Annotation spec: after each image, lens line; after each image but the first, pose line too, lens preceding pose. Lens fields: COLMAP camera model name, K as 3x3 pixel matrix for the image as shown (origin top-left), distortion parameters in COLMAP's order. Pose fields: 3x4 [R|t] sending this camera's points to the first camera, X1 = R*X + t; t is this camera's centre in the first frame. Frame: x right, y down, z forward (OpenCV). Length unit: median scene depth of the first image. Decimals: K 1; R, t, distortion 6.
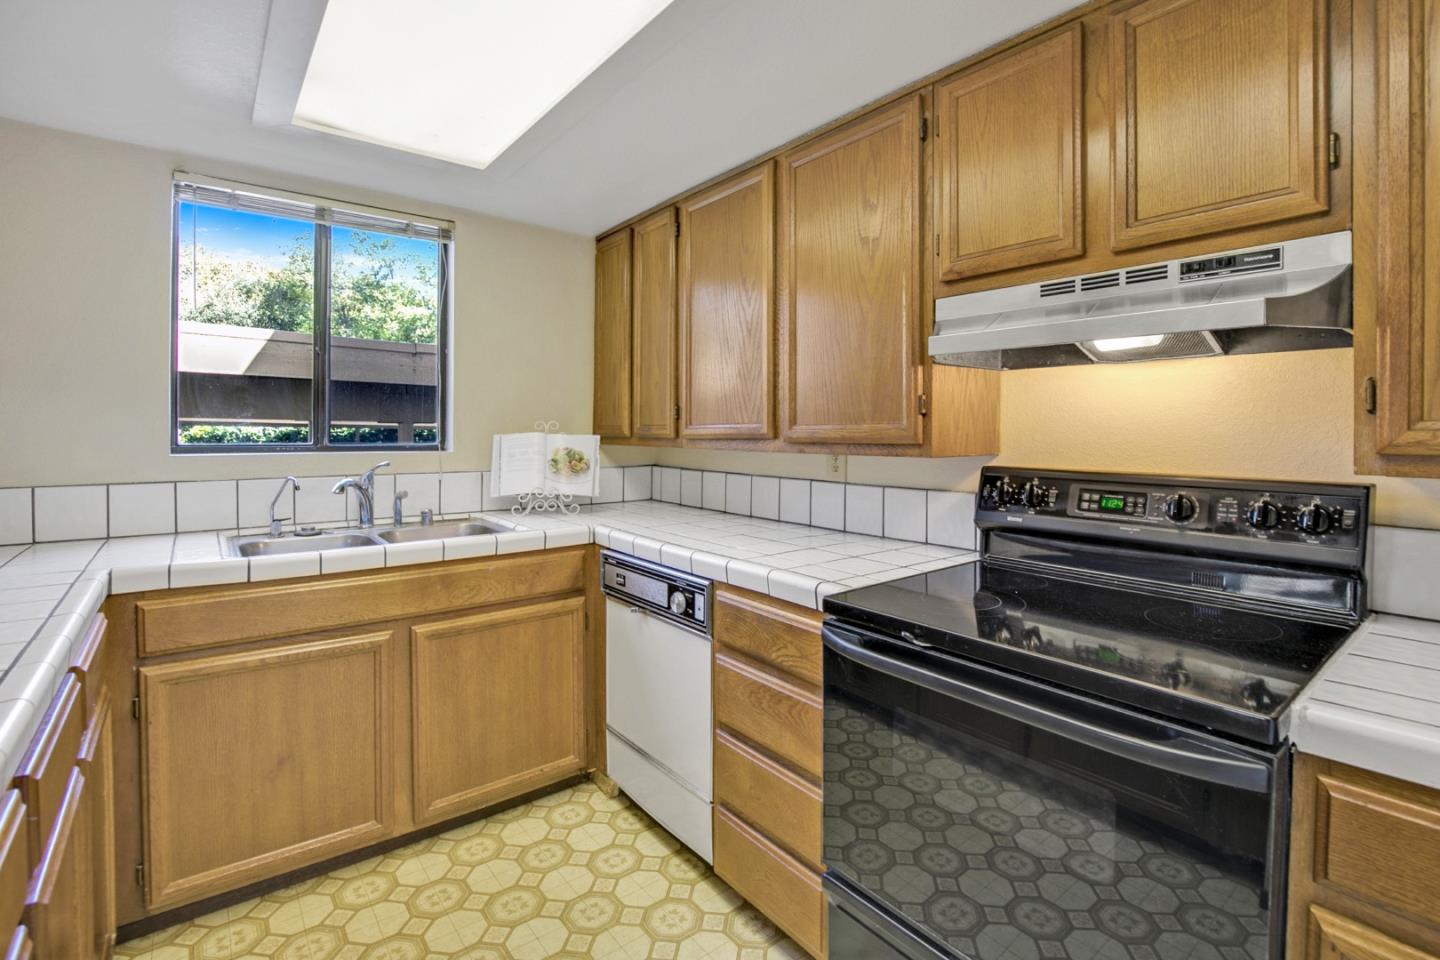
lens RADIAL K [[685.5, 0, 747.4], [0, 685.5, 445.4], [0, 0, 1]] dist [-0.027269, 0.002697]
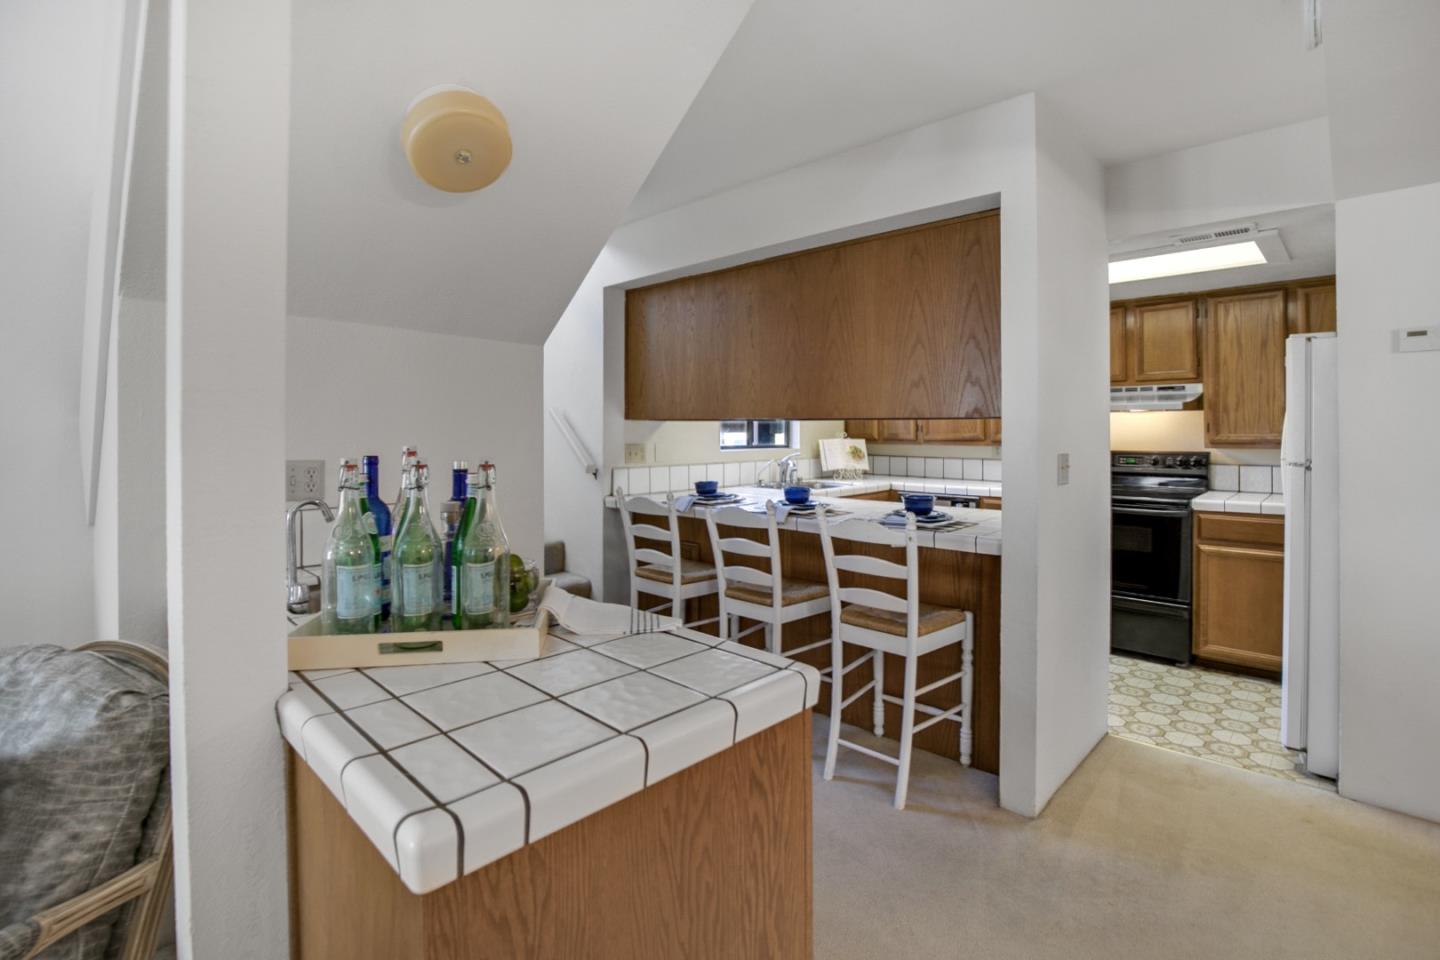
lens RADIAL K [[685.5, 0, 767.9], [0, 685.5, 438.7], [0, 0, 1]] dist [-0.027269, 0.002697]
pose [[0.986551, -0.007502, 0.163281, -1.081758], [0.009435, 0.999894, -0.011063, 0.004120], [-0.163181, 0.012455, 0.986518, -1.195249]]
